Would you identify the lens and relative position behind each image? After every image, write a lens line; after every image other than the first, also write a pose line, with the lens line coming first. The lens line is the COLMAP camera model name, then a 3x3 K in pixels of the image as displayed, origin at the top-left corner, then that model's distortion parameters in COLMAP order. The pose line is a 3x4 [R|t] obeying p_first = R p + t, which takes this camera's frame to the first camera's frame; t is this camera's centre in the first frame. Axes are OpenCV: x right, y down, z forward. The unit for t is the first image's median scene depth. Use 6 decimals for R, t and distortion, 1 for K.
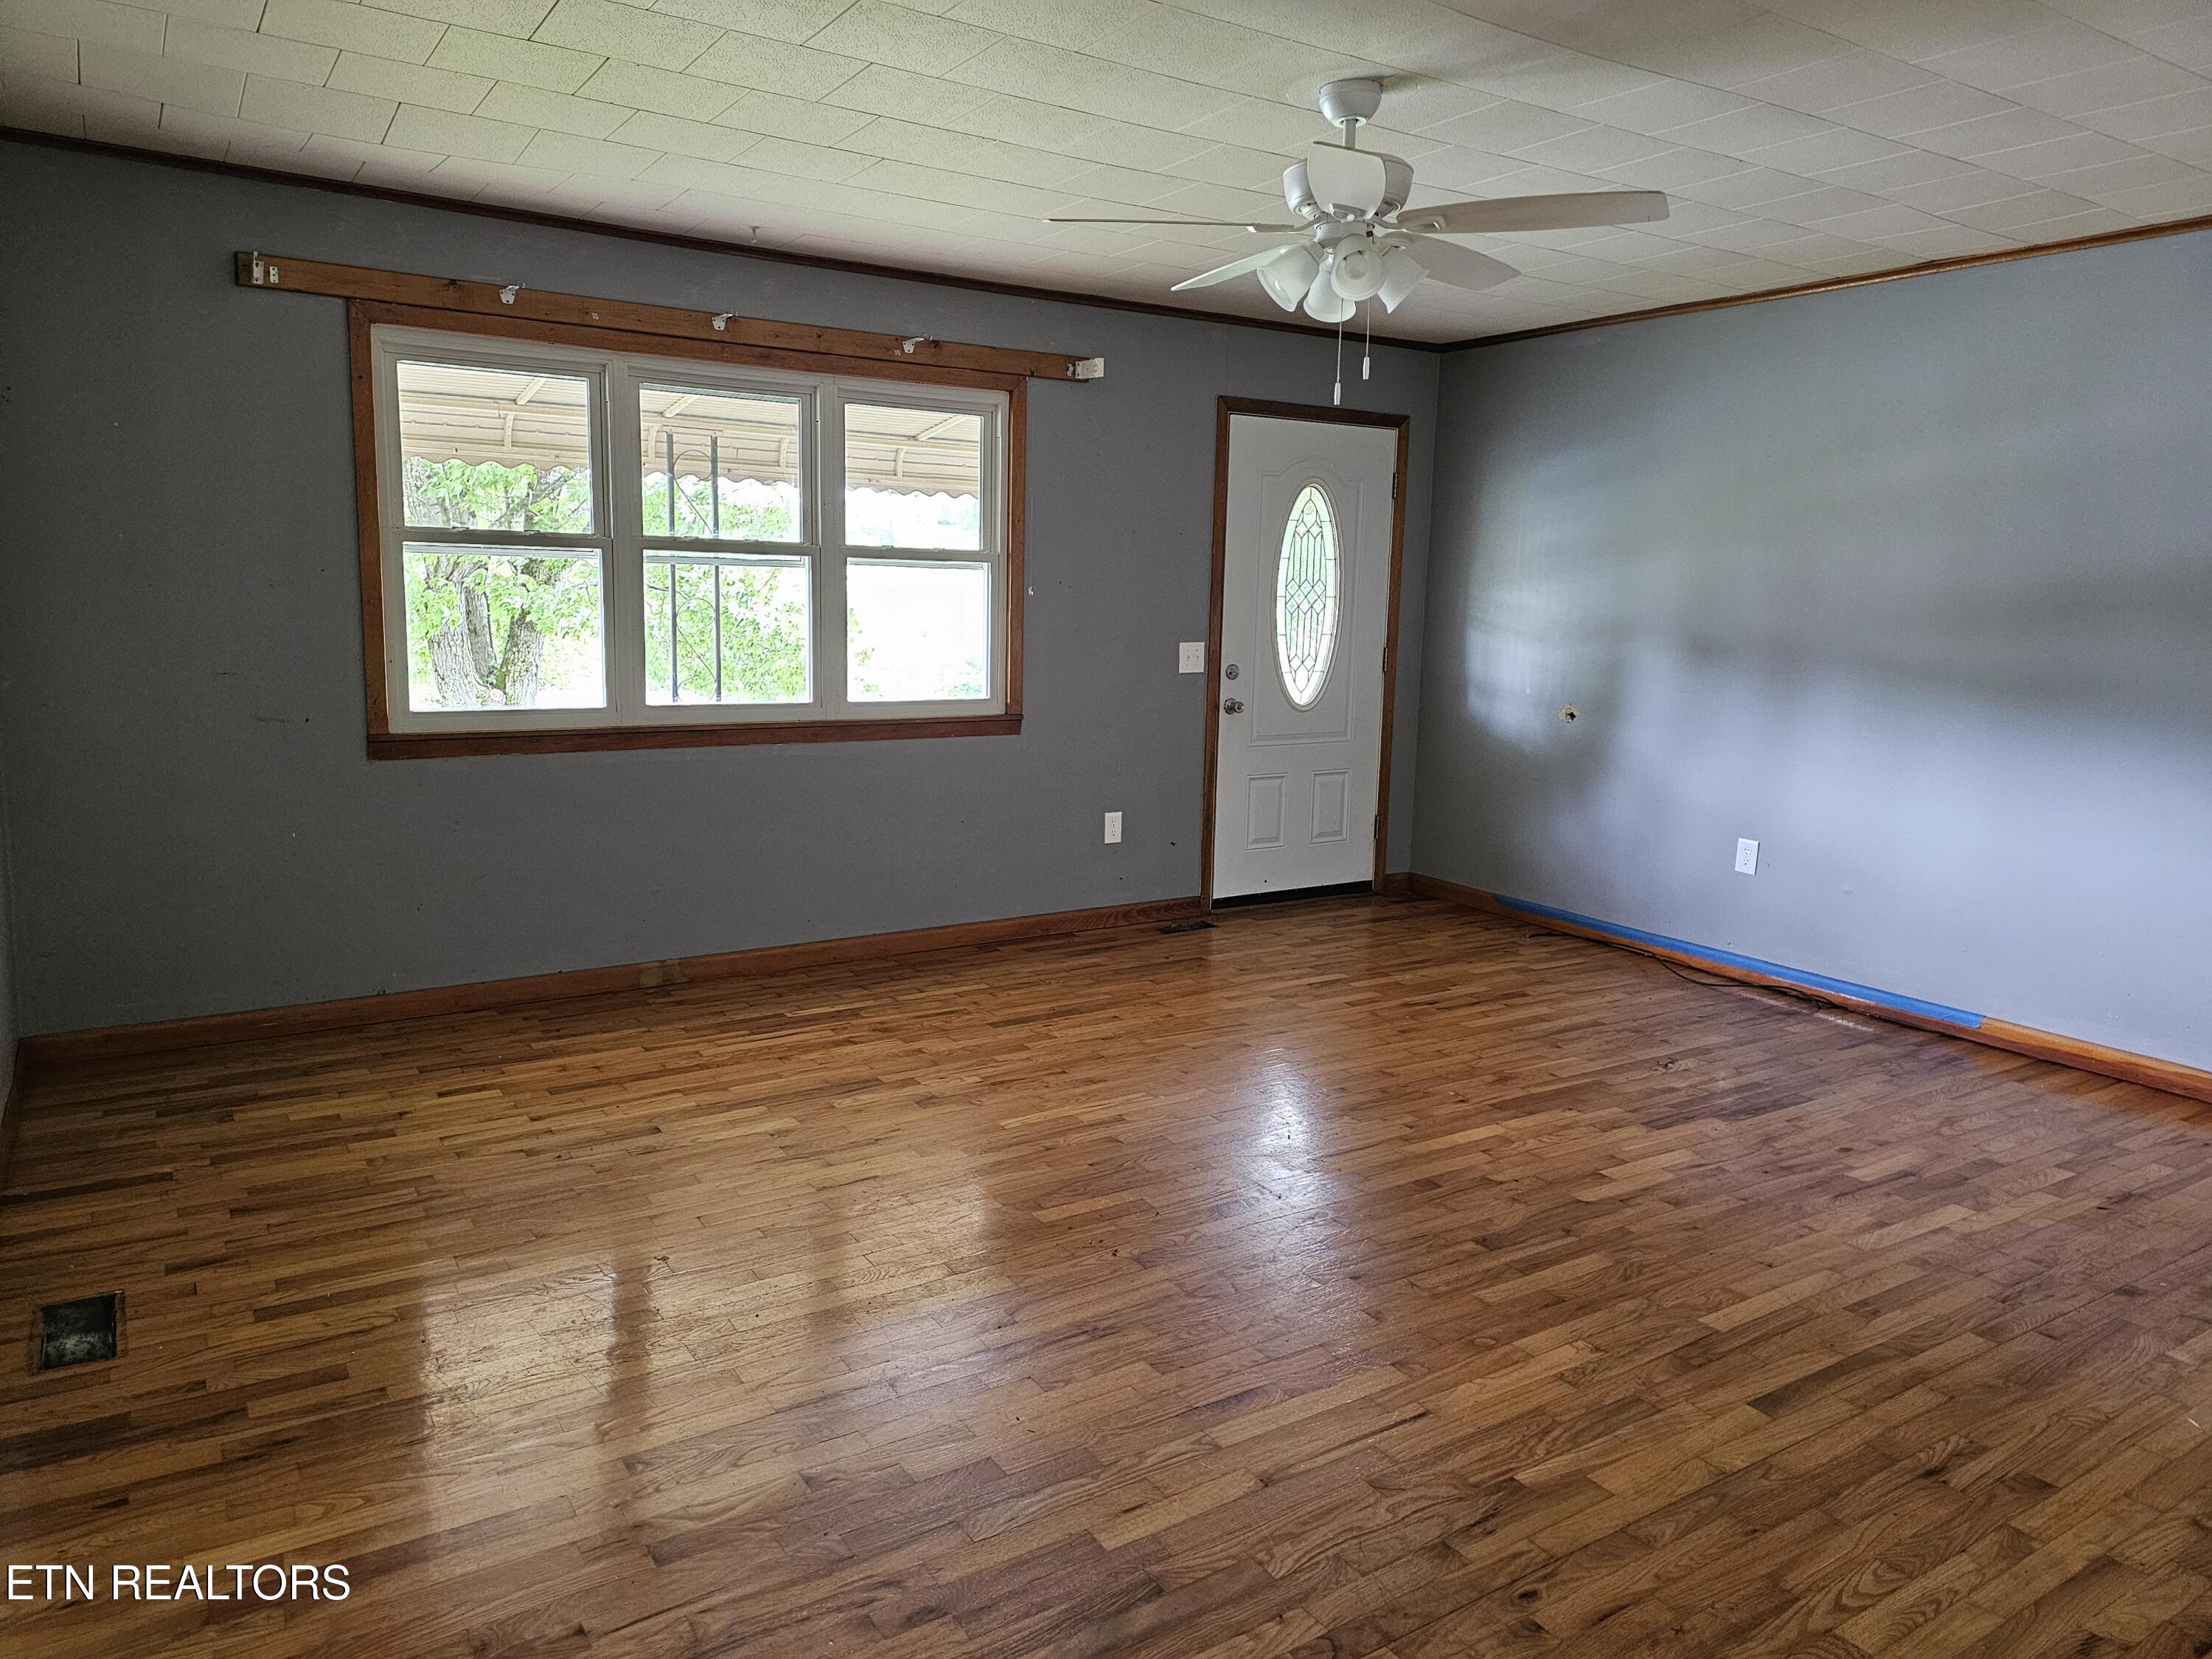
lens RADIAL K [[1472.5, 0, 1103.0], [0, 1472.5, 823.0], [0, 0, 1]] dist [0.067741, -0.053416]
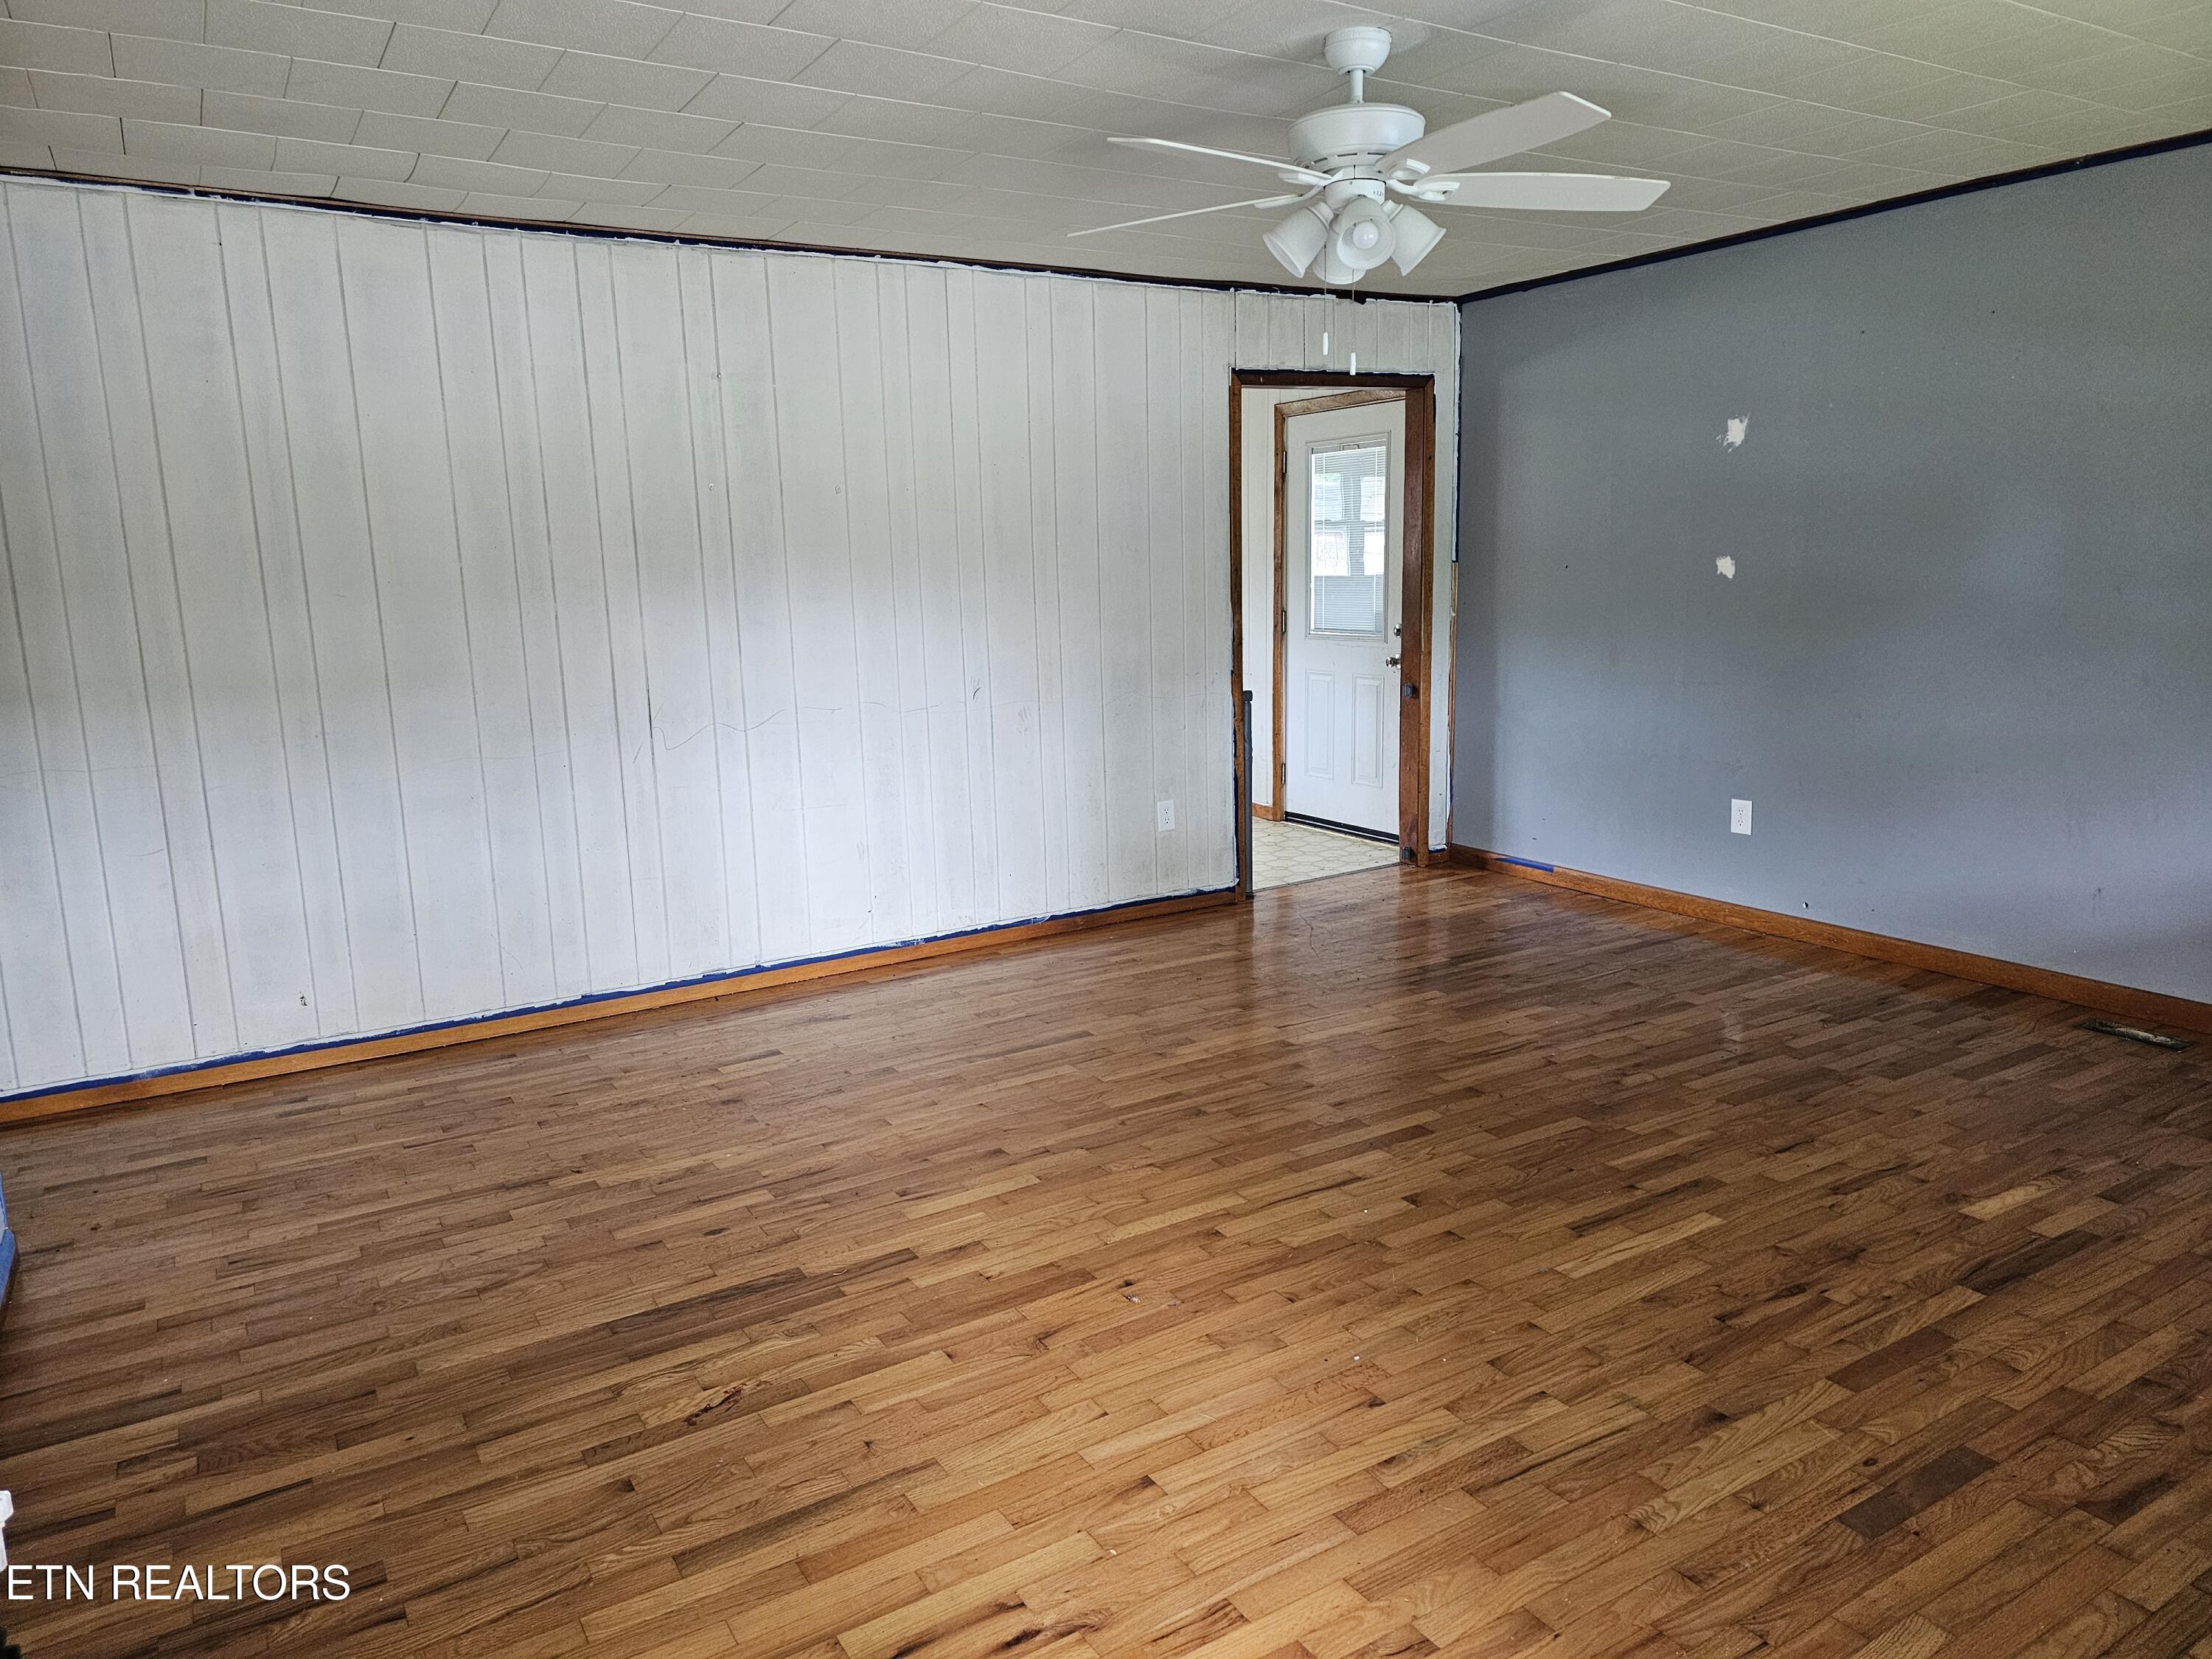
lens RADIAL K [[1472.5, 0, 1110.2], [0, 1472.5, 831.6], [0, 0, 1]] dist [0.067741, -0.053416]
pose [[-0.999702, -0.005633, 0.023749, 0.249638], [0.002953, 0.937941, 0.346783, -0.287179], [-0.024229, 0.346750, -0.937645, 1.696350]]
